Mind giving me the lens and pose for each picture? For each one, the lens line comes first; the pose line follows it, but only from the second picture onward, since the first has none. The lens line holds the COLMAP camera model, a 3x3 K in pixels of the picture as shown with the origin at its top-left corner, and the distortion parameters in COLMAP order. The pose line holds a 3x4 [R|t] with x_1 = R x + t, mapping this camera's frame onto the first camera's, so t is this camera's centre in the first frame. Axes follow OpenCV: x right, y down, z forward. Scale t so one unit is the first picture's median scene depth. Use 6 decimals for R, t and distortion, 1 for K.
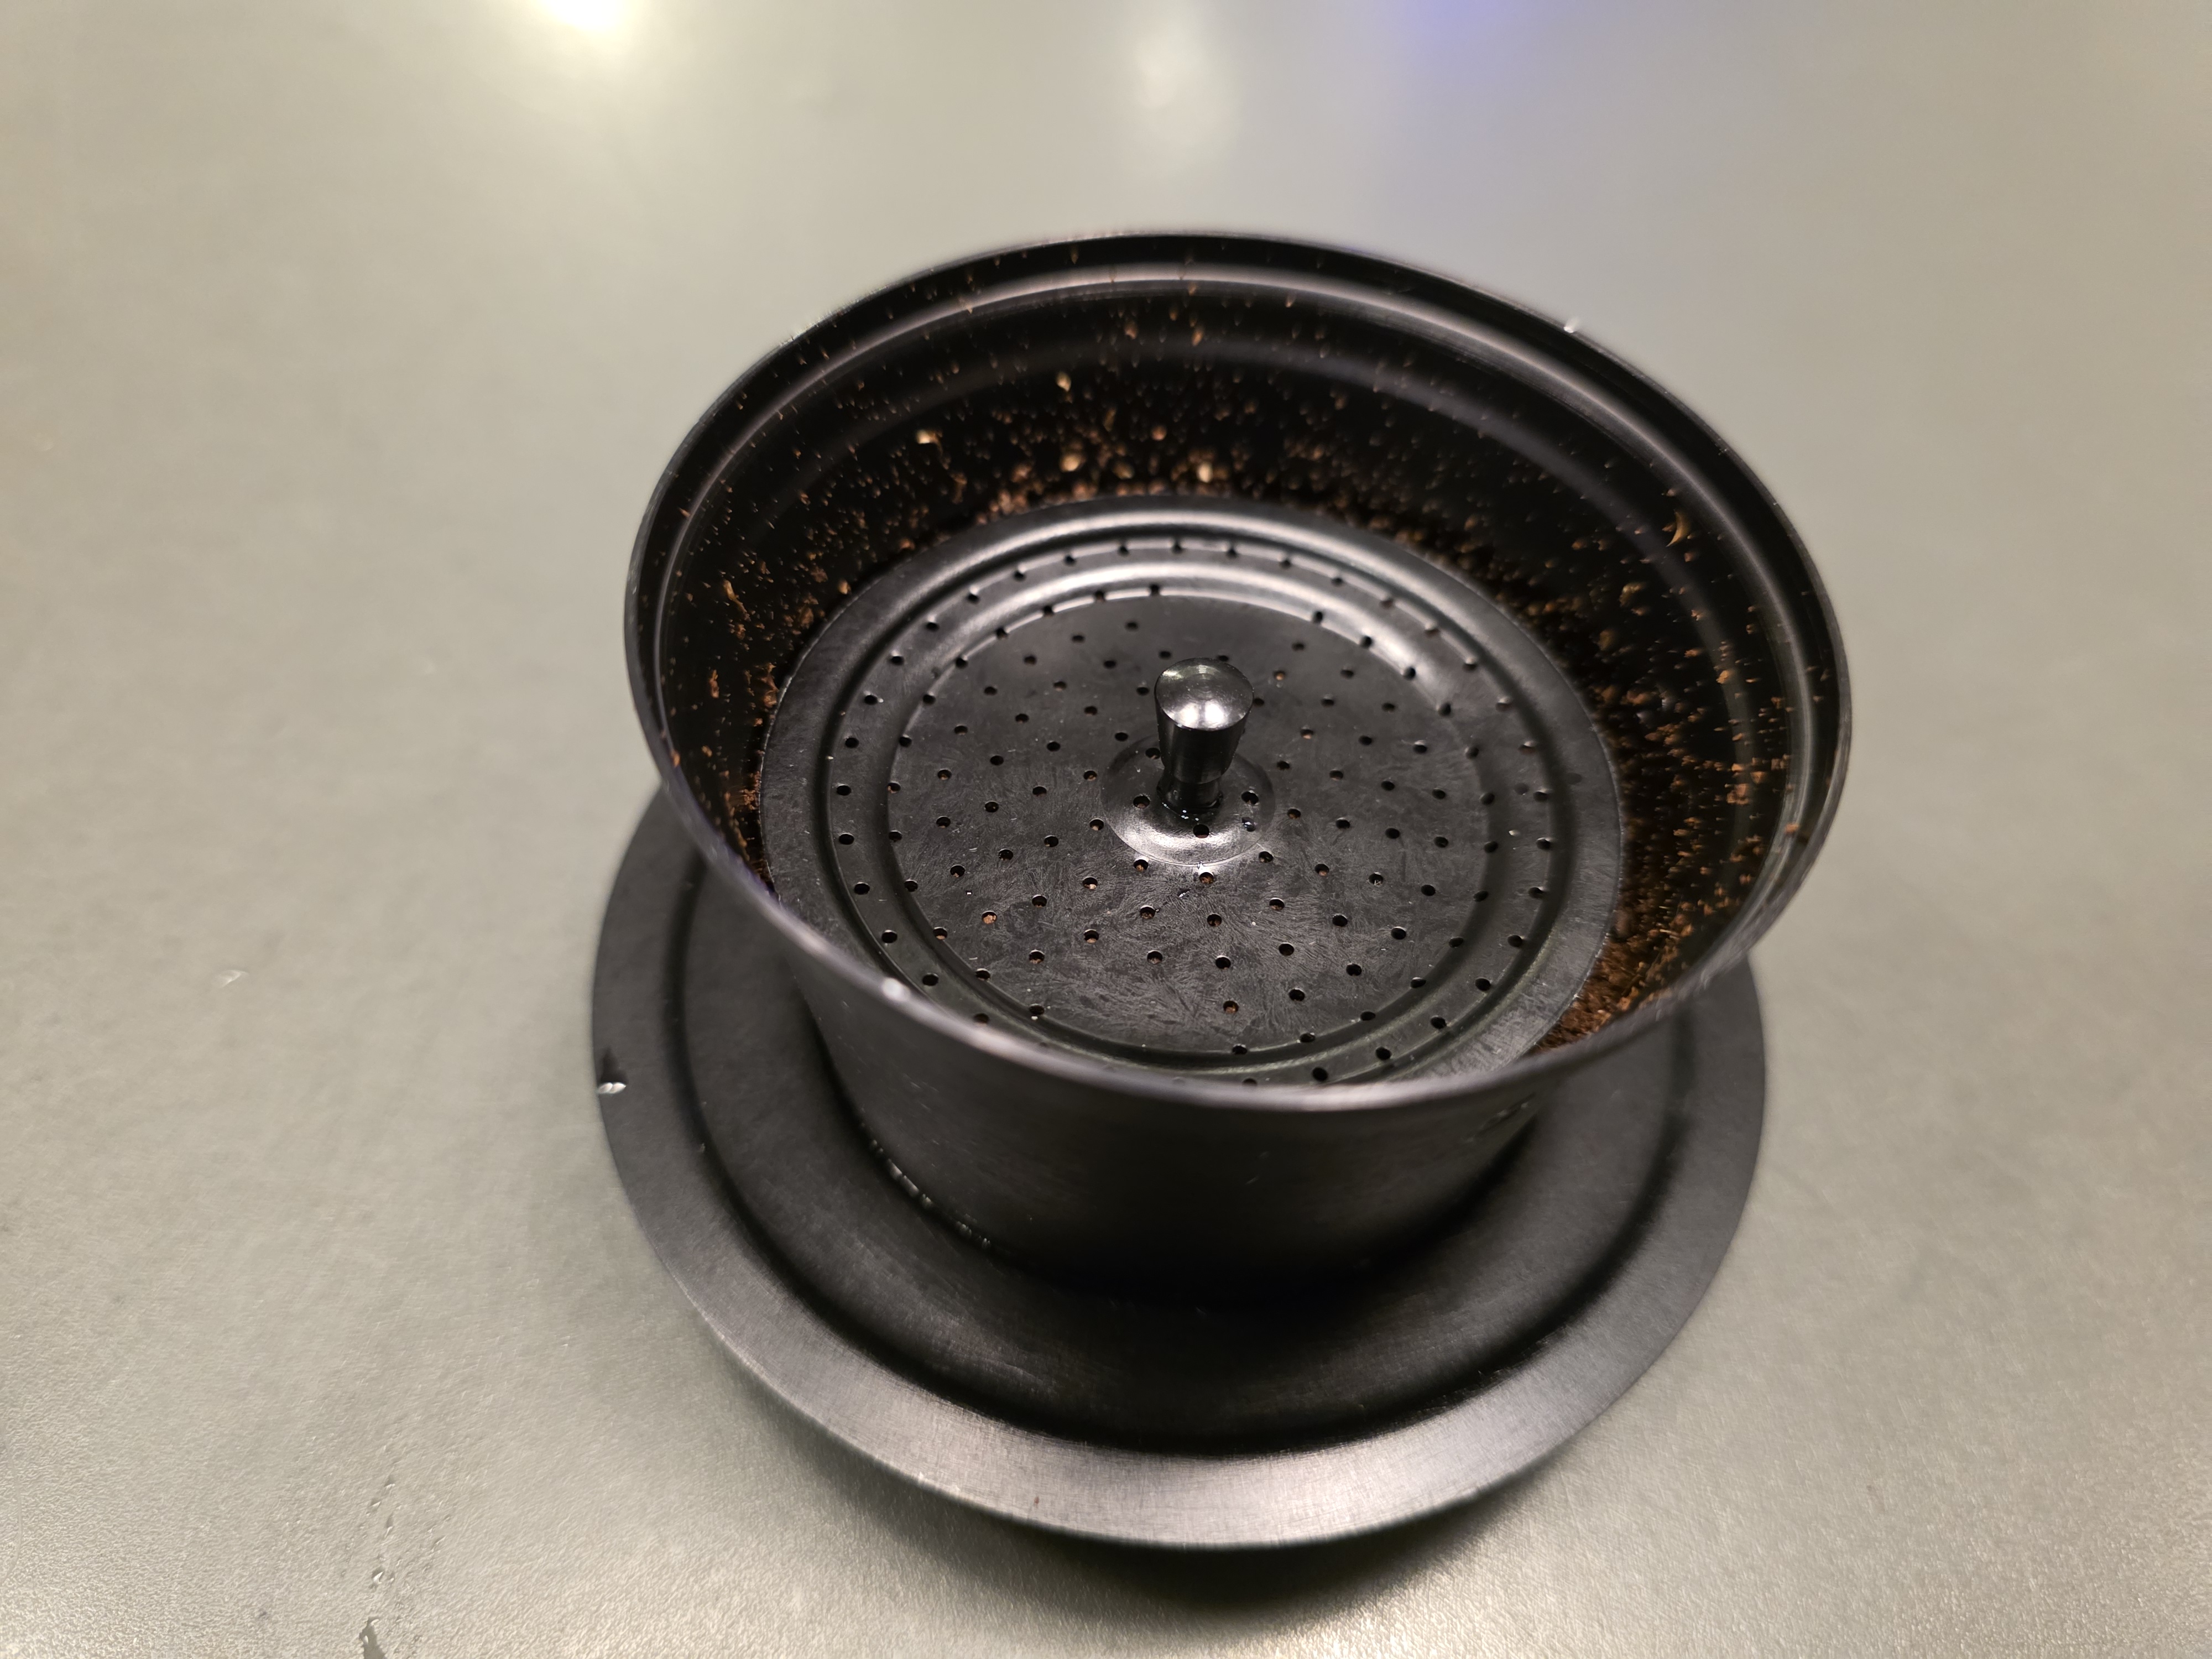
lens RADIAL K [[1471.6, 0, 1107.3], [0, 1471.6, 829.3], [0, 0, 1]] dist [0.009998, 0.000657]
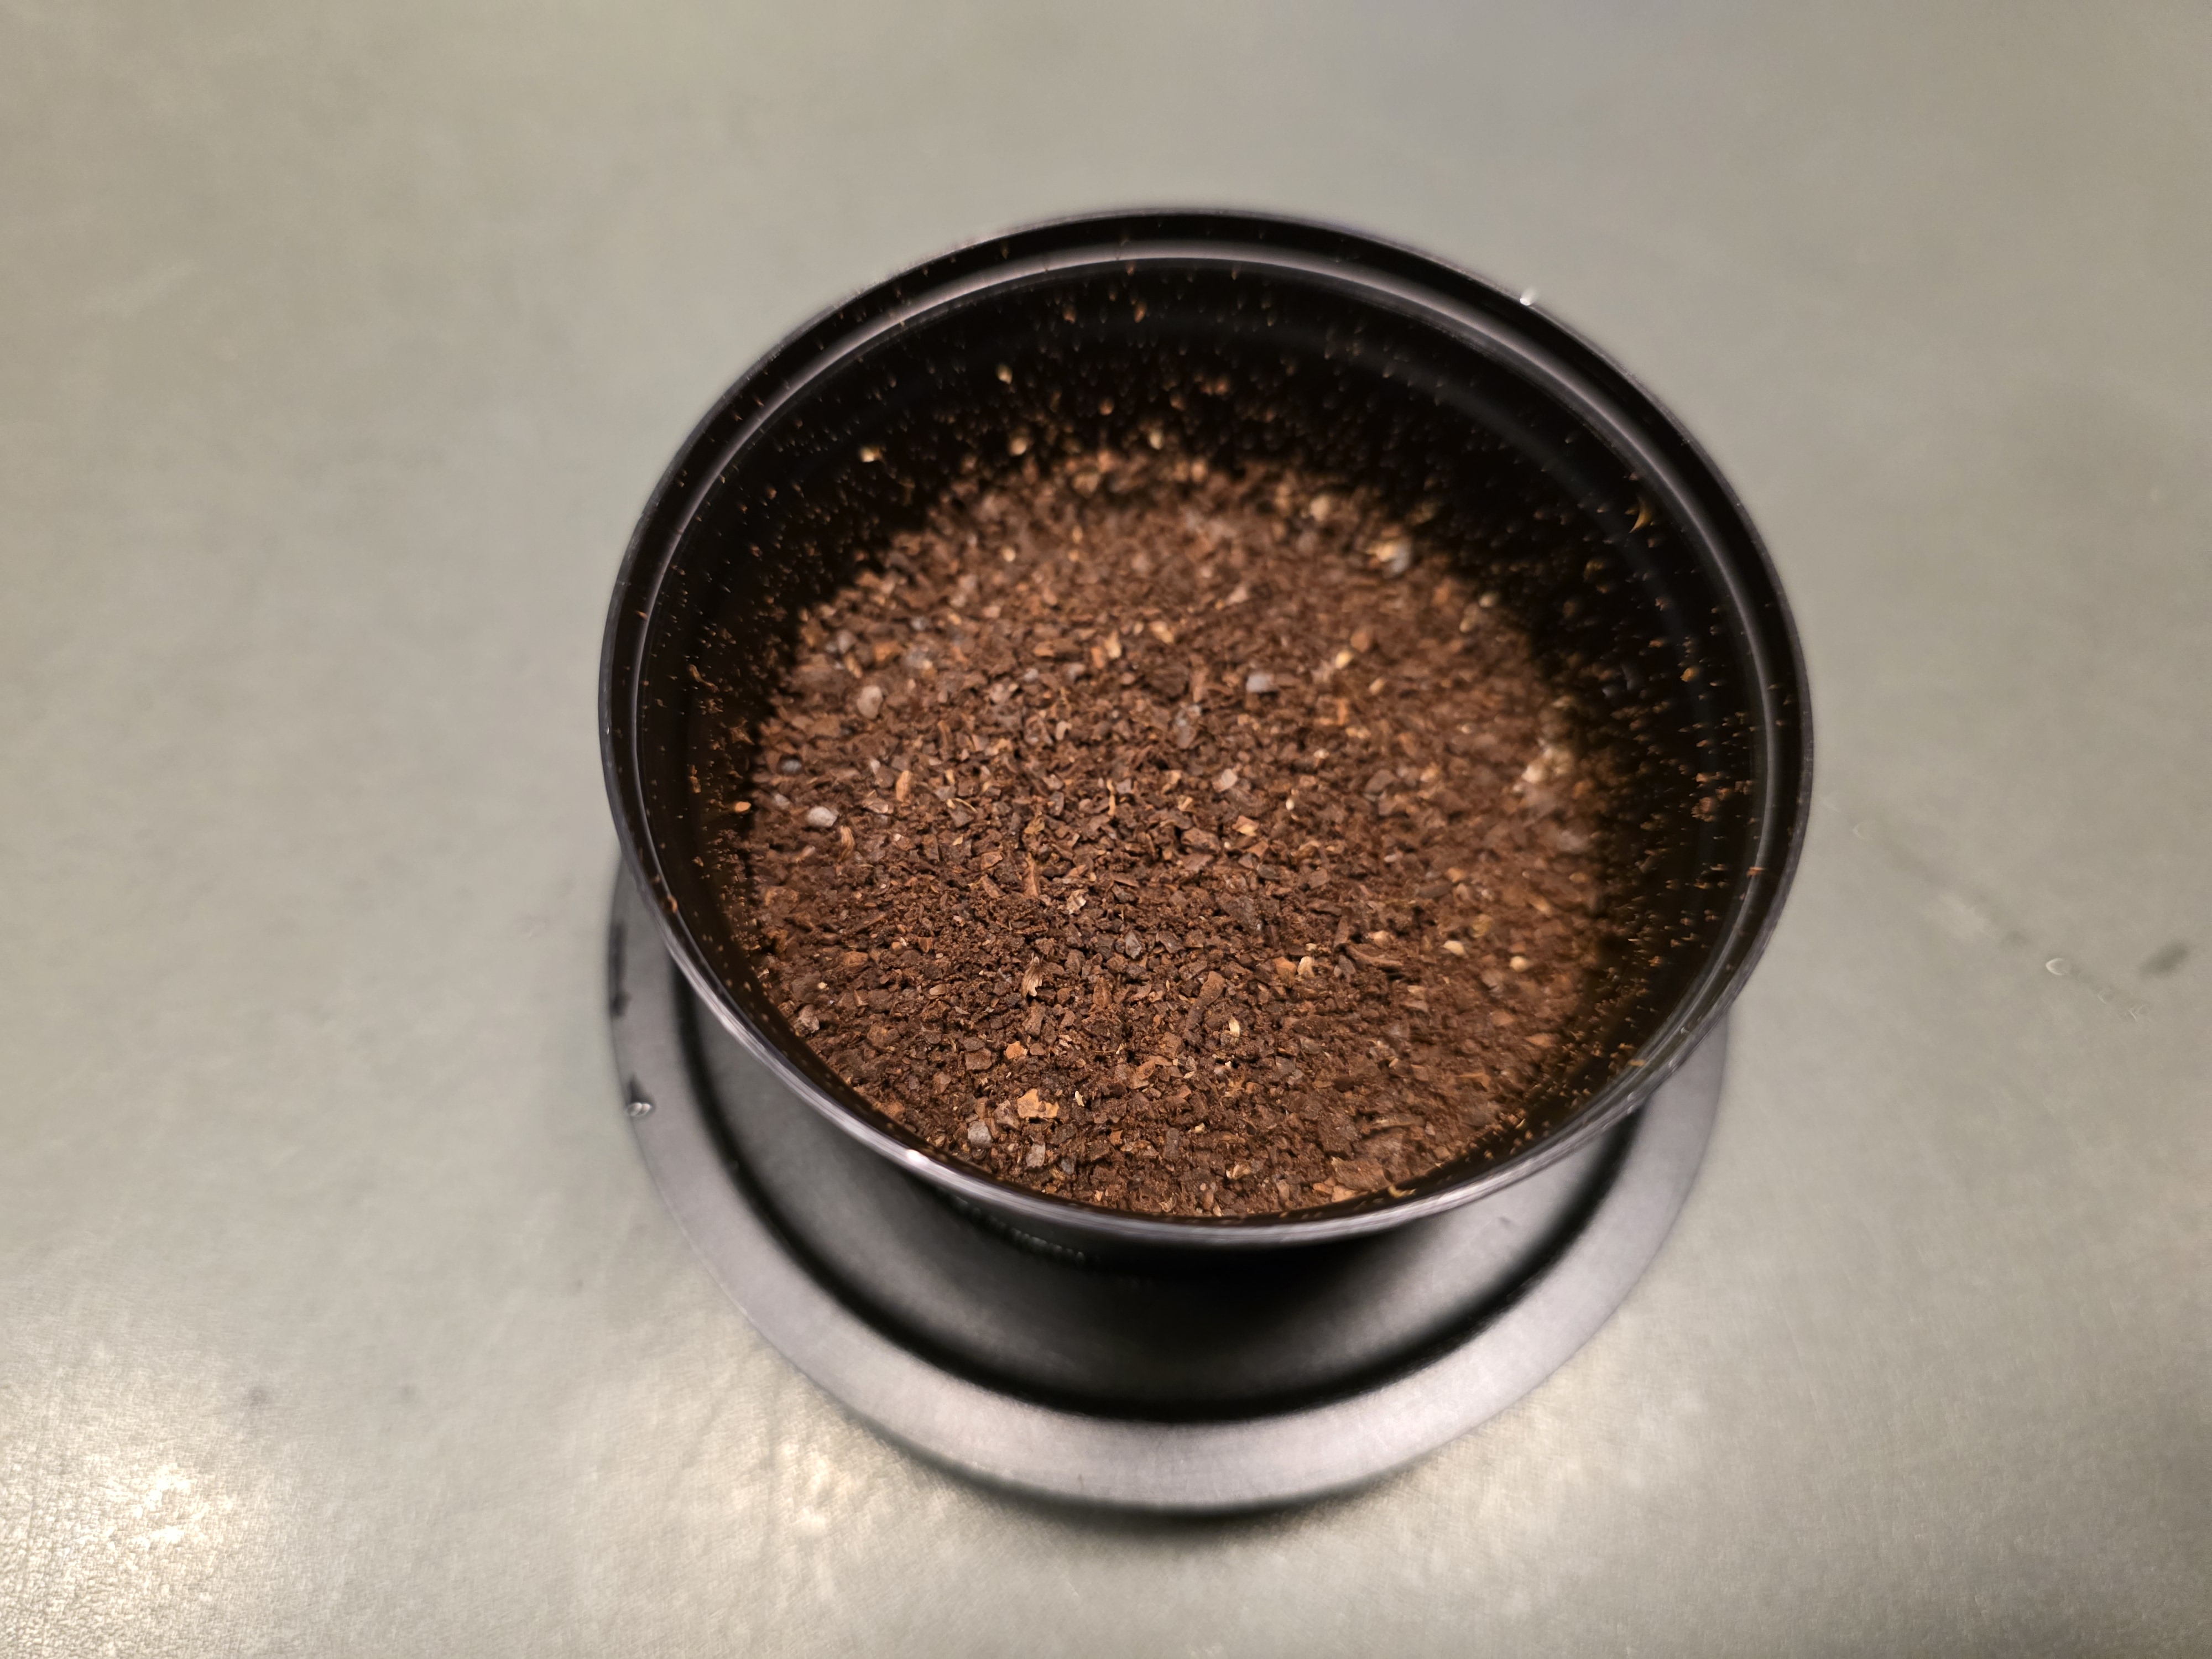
lens RADIAL K [[1471.6, 0, 1083.5], [0, 1471.6, 765.5], [0, 0, 1]] dist [0.009998, 0.000657]
pose [[0.996433, -0.084387, 0.000197, 0.000088], [0.082838, 0.978590, 0.188415, -0.235600], [-0.016092, -0.187727, 0.982089, 0.002973]]
